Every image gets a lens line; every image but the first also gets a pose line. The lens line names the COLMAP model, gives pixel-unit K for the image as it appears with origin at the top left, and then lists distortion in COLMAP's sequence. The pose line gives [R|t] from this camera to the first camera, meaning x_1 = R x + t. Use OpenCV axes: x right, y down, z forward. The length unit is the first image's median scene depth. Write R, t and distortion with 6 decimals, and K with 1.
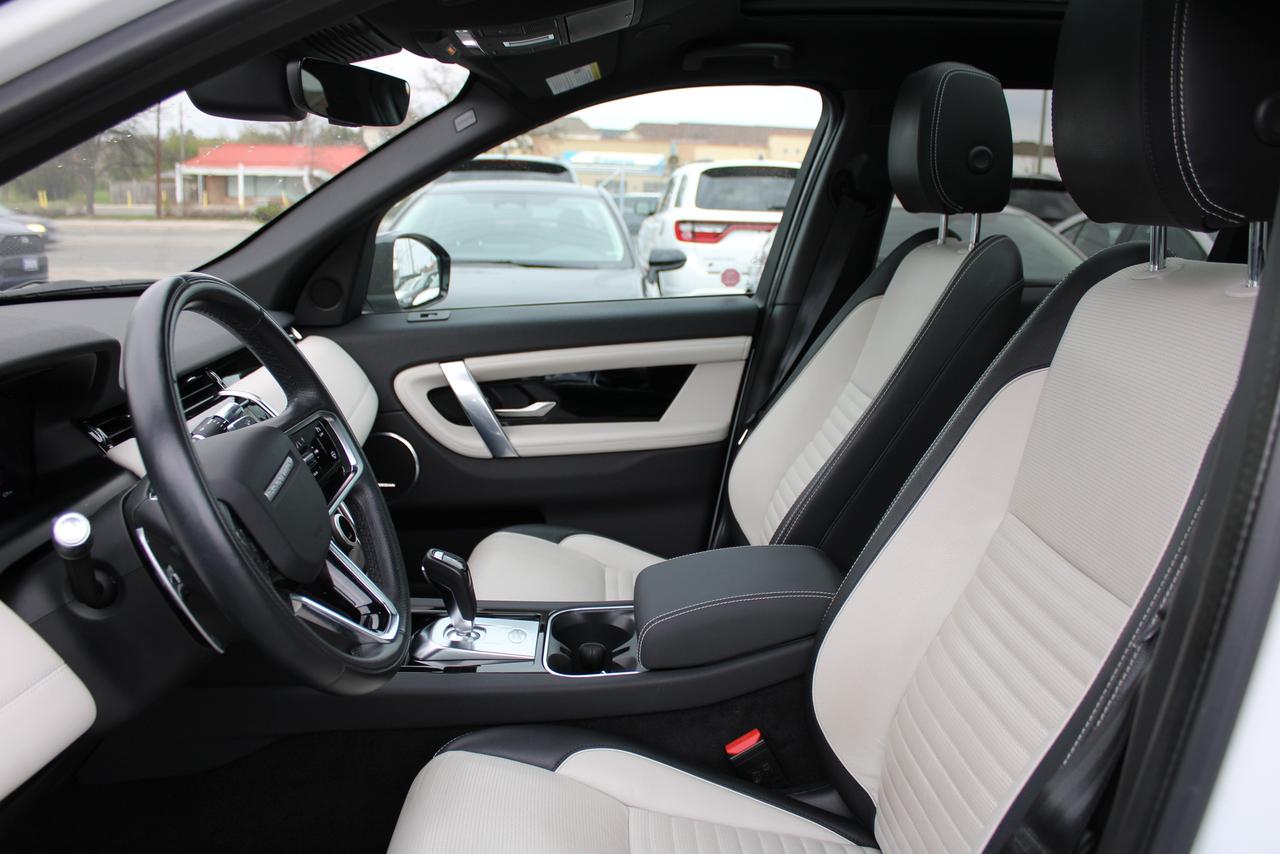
lens RADIAL K [[1058.6, 0, 639.9], [0, 1058.6, 425.8], [0, 0, 1]] dist [-0.154145, 0.124889]
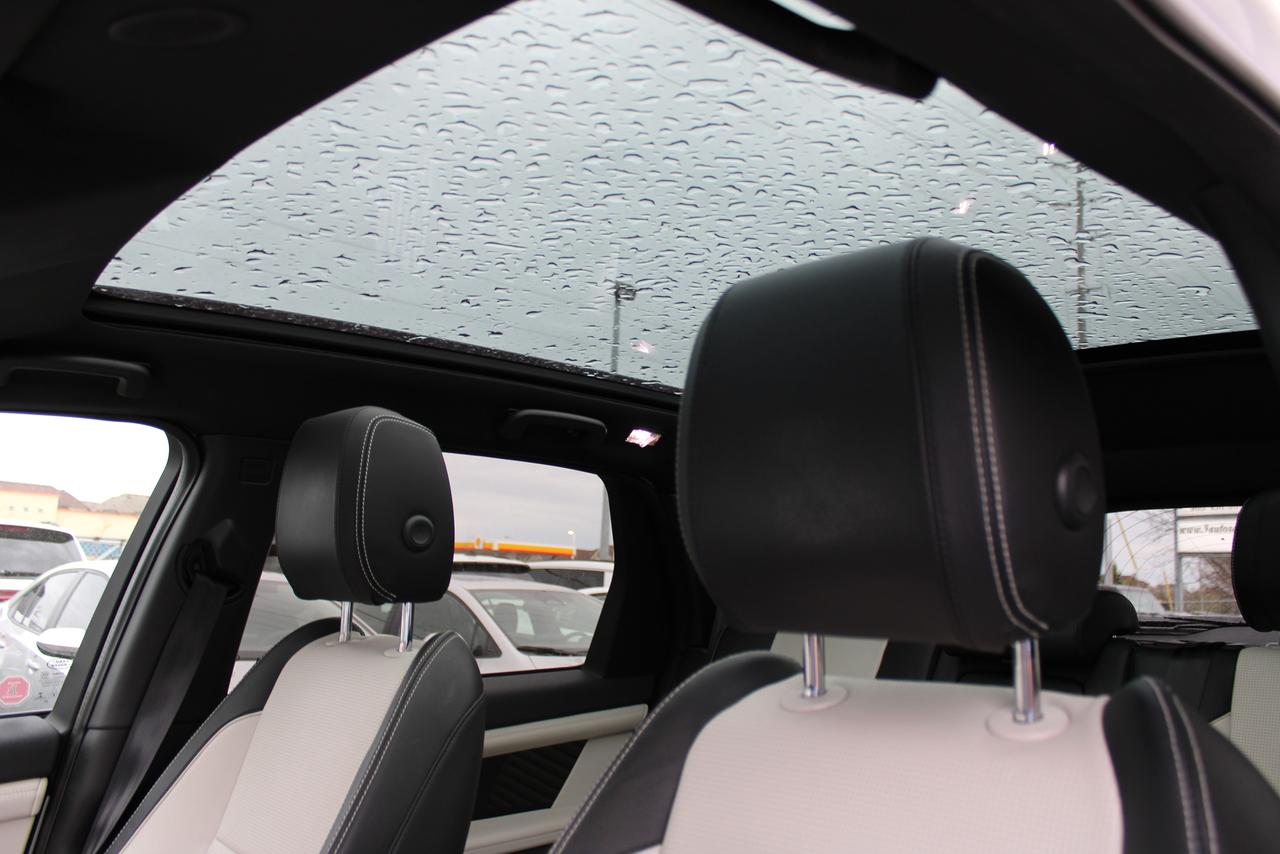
lens RADIAL K [[1058.6, 0, 660.8], [0, 1058.6, 449.5], [0, 0, 1]] dist [-0.154145, 0.124889]
pose [[0.759861, 0.092903, 0.643413, -0.034256], [0.120127, 0.952625, -0.279419, -0.063653], [-0.638890, 0.289611, 0.712702, 0.256581]]
